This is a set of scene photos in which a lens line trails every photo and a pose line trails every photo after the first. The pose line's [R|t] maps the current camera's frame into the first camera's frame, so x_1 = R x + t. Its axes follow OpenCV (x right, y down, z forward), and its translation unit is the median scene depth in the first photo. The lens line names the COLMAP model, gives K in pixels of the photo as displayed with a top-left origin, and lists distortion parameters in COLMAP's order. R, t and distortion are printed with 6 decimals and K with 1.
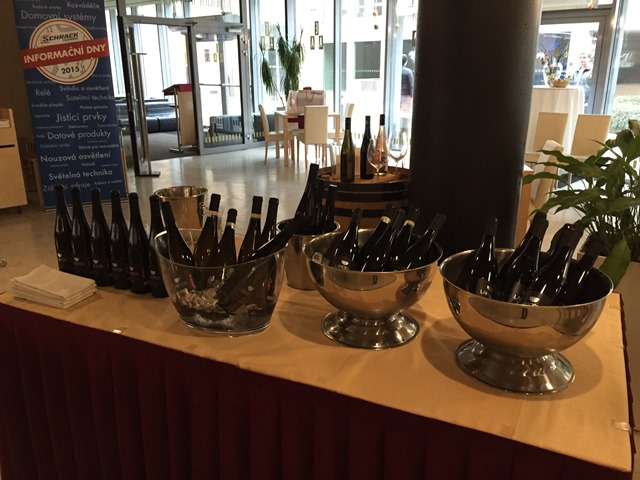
lens RADIAL K [[550.5, 0, 318.9], [0, 550.5, 238.5], [0, 0, 1]] dist [0.063446, -0.058671]
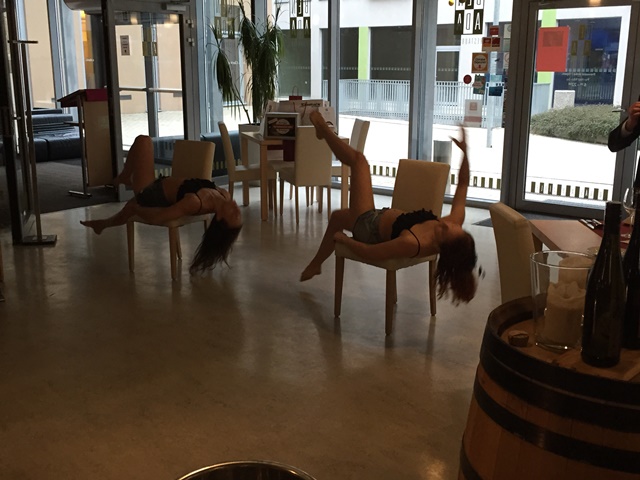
lens RADIAL K [[748.1, 0, 320.2], [0, 748.1, 239.2], [0, 0, 1]] dist [0.019727, 0.000000]
pose [[0.997392, -0.013246, 0.070946, -0.164445], [0.018109, 0.997497, -0.068352, -0.149972], [-0.069863, 0.069458, 0.995136, 0.475340]]
